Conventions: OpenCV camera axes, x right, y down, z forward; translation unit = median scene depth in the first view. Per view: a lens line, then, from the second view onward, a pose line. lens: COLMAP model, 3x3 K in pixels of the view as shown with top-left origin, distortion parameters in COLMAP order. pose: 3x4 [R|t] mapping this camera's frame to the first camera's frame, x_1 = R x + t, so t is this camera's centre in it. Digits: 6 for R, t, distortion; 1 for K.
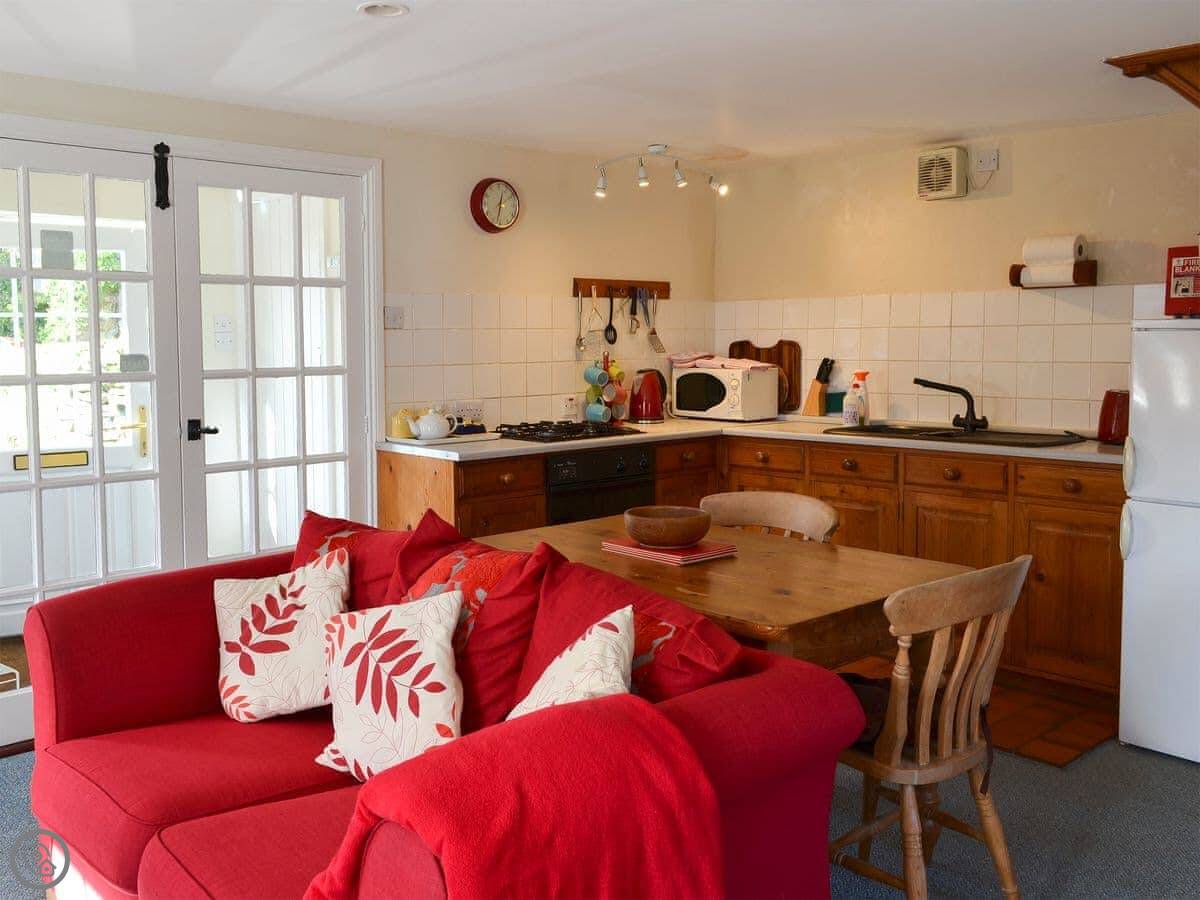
lens RADIAL K [[1061.5, 0, 609.9], [0, 1061.5, 441.9], [0, 0, 1]] dist [0.018108, -0.004165]
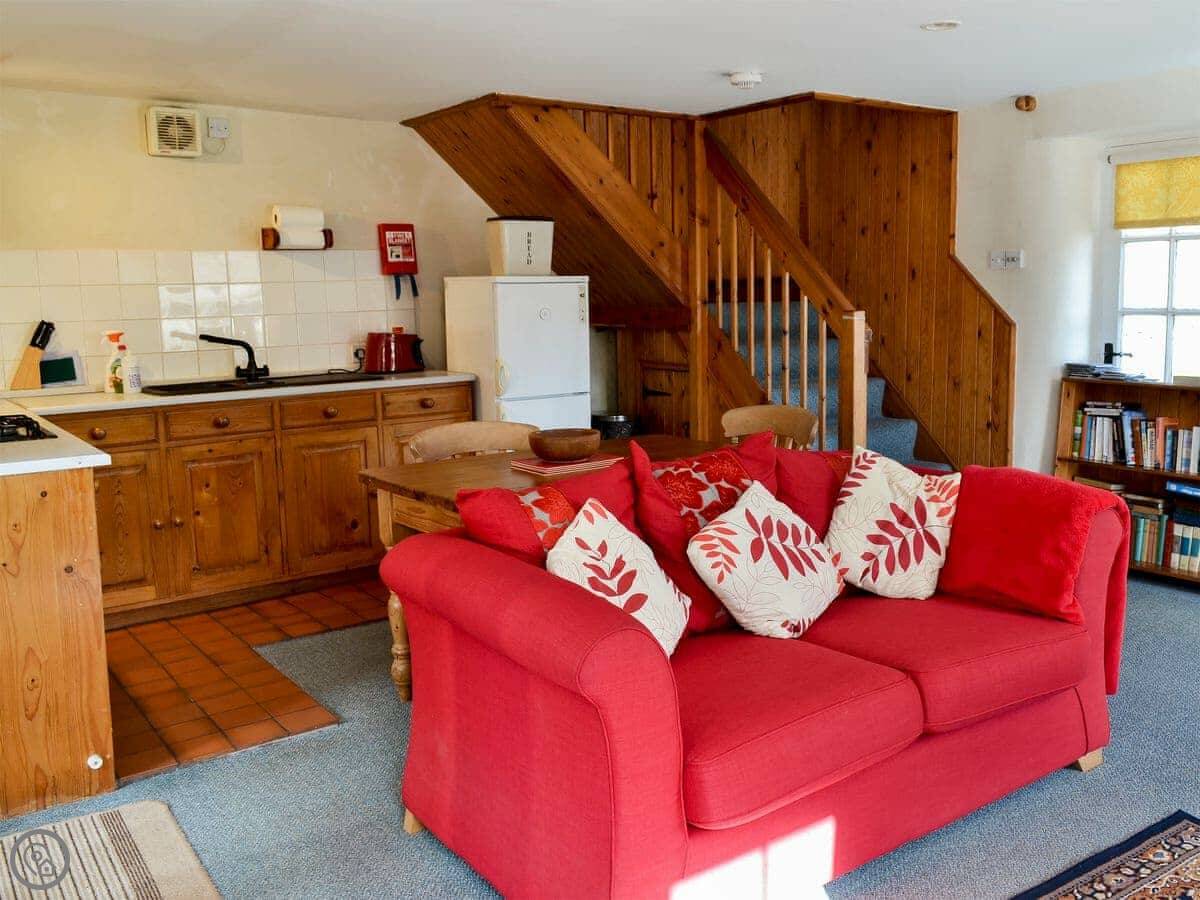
lens RADIAL K [[1061.5, 0, 610.4], [0, 1061.5, 454.2], [0, 0, 1]] dist [0.018108, -0.004165]
pose [[0.156511, -0.156035, 0.975273, -0.734084], [0.118121, 0.983312, 0.138366, -0.046338], [-0.980587, 0.093544, 0.172330, 0.492685]]
